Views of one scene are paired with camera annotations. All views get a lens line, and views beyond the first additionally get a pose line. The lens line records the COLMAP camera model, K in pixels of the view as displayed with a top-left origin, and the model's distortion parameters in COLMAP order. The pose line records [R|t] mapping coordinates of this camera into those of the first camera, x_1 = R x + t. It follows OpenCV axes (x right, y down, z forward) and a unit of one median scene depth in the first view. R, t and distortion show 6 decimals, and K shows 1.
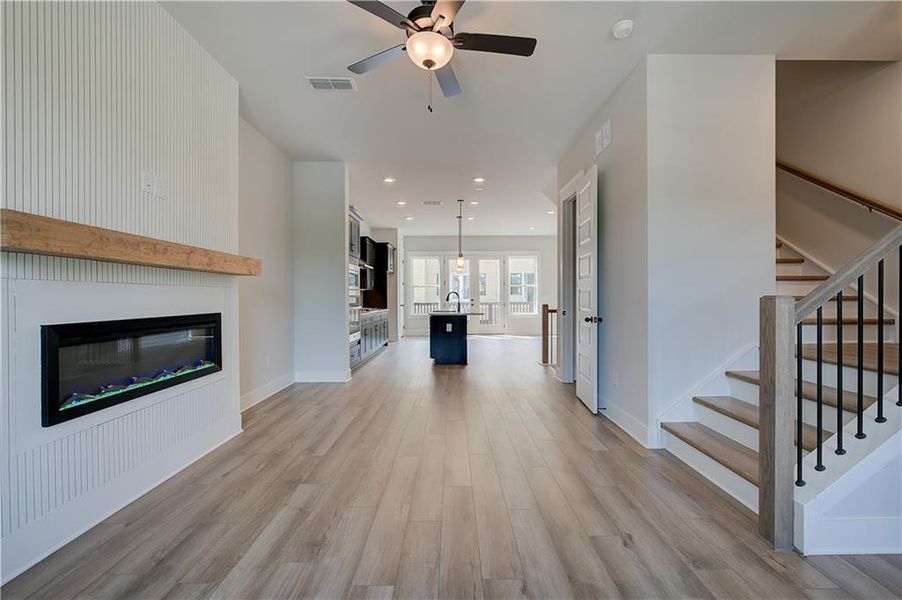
lens RADIAL K [[363.8, 0, 457.9], [0, 363.8, 301.0], [0, 0, 1]] dist [0.004964, -0.000666]
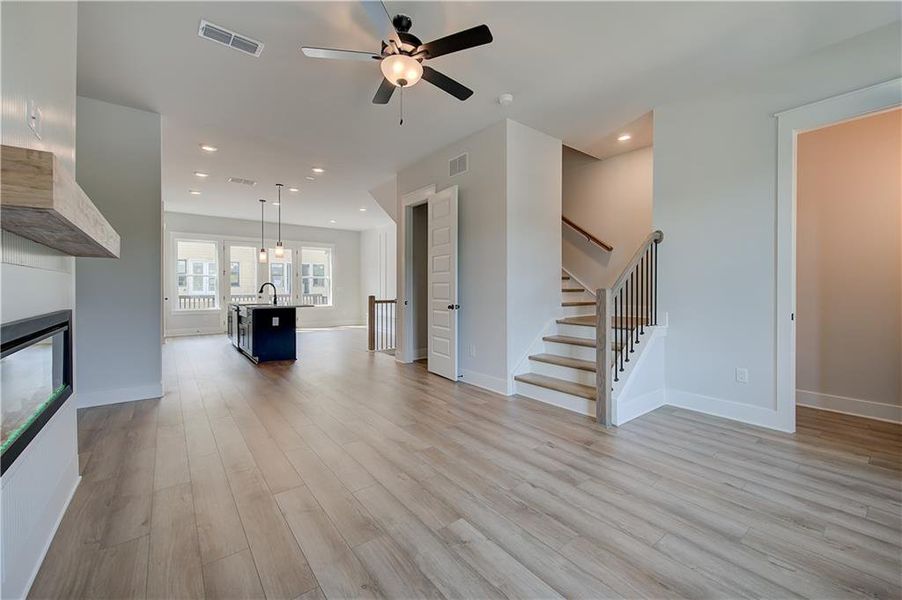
lens RADIAL K [[363.8, 0, 450.7], [0, 363.8, 289.5], [0, 0, 1]] dist [0.004964, -0.000666]
pose [[0.798332, 0.001271, 0.602216, -0.393315], [0.004728, 0.999954, -0.008378, 0.001982], [-0.602199, 0.009535, 0.798289, 0.005693]]
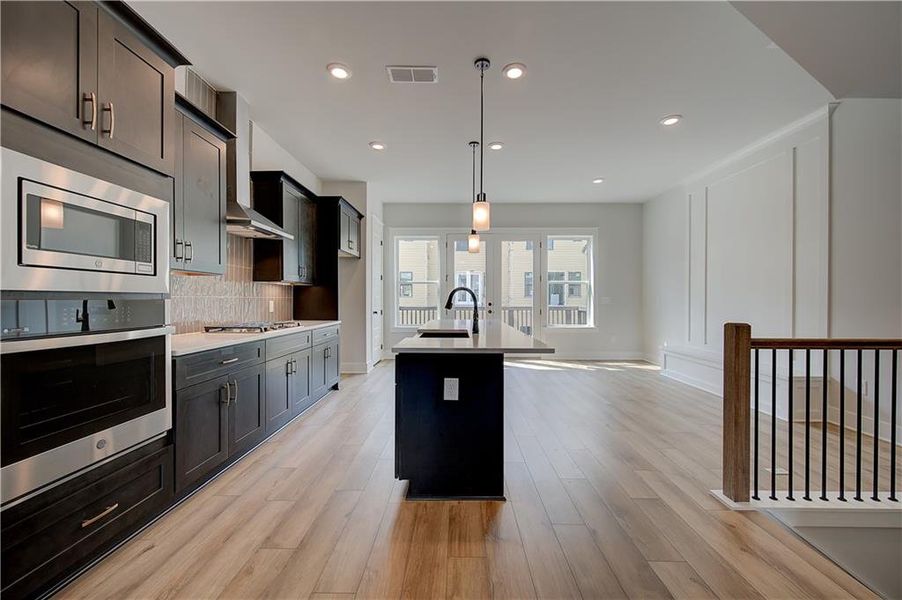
lens RADIAL K [[363.8, 0, 451.0], [0, 363.8, 300.2], [0, 0, 1]] dist [0.004964, -0.000666]
pose [[0.999488, 0.006782, -0.031262, -0.026035], [-0.007047, 0.999940, -0.008378, -0.013079], [0.031203, 0.008594, 0.999476, 1.155745]]
